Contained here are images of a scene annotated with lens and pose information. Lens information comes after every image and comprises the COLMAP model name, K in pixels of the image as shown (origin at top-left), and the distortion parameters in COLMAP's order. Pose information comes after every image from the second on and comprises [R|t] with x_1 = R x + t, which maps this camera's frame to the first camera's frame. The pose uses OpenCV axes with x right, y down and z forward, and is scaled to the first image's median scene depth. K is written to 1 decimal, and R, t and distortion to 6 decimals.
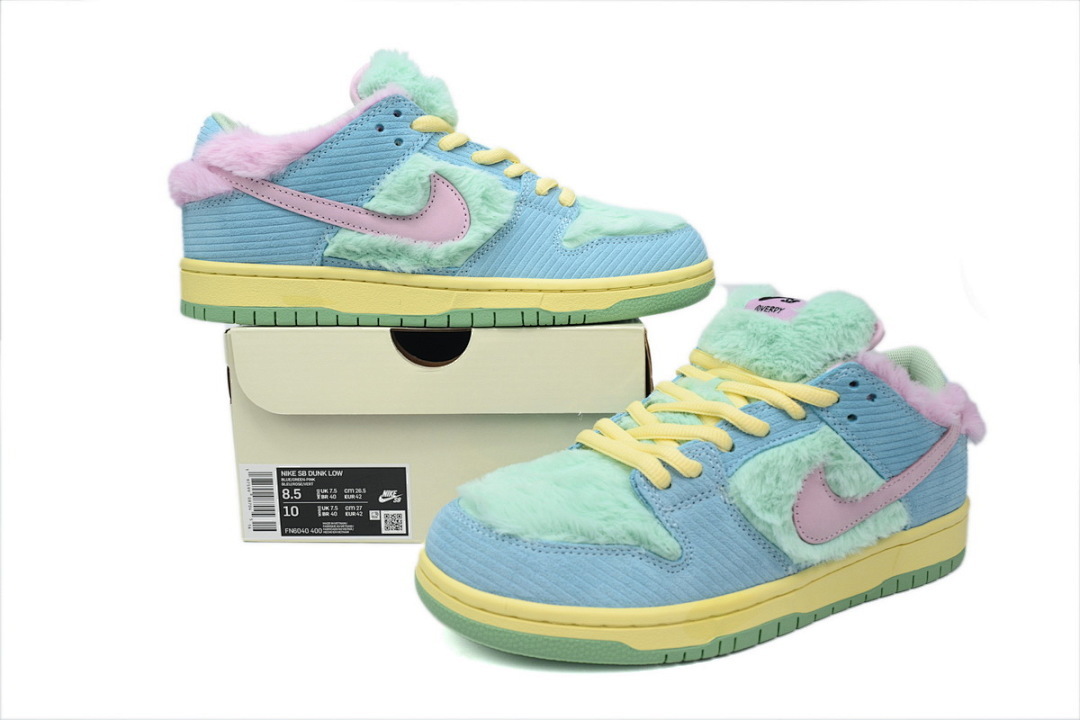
lens RADIAL K [[843.4, 0, 541.9], [0, 843.4, 359.8], [0, 0, 1]] dist [-0.006565, -0.001213]
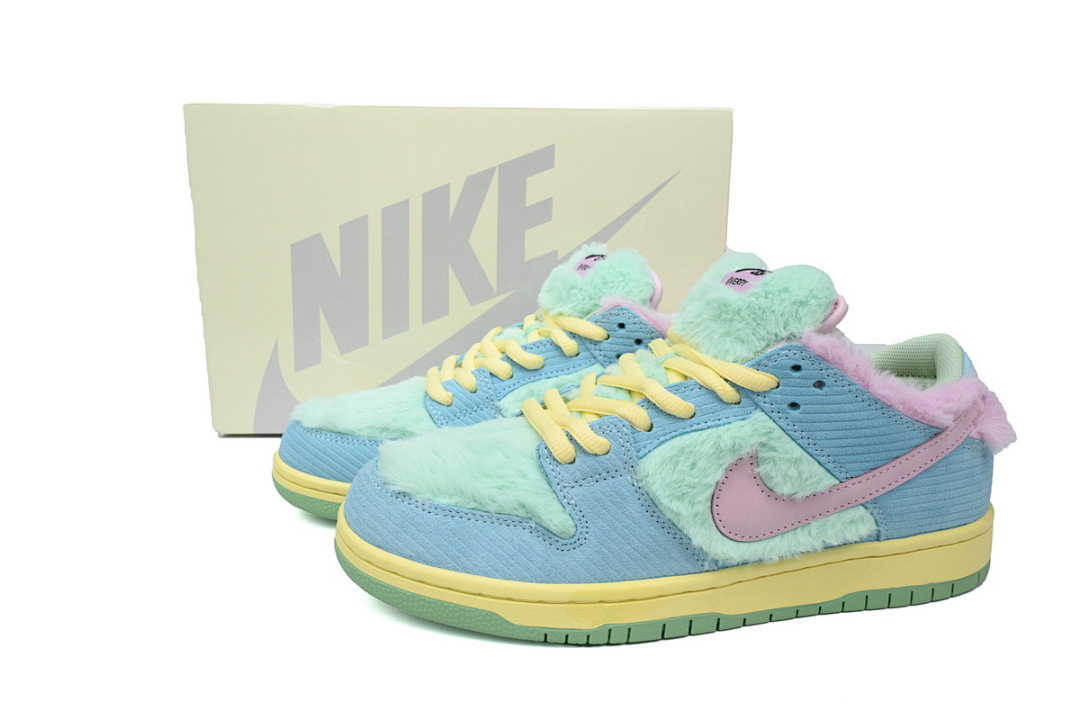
lens RADIAL K [[843.4, 0, 537.5], [0, 843.4, 359.6], [0, 0, 1]] dist [-0.006565, -0.001213]
pose [[0.958723, 0.063672, -0.277120, 0.361309], [-0.054995, 0.997725, 0.038979, 0.000116], [0.278972, -0.022130, 0.960044, 0.073633]]
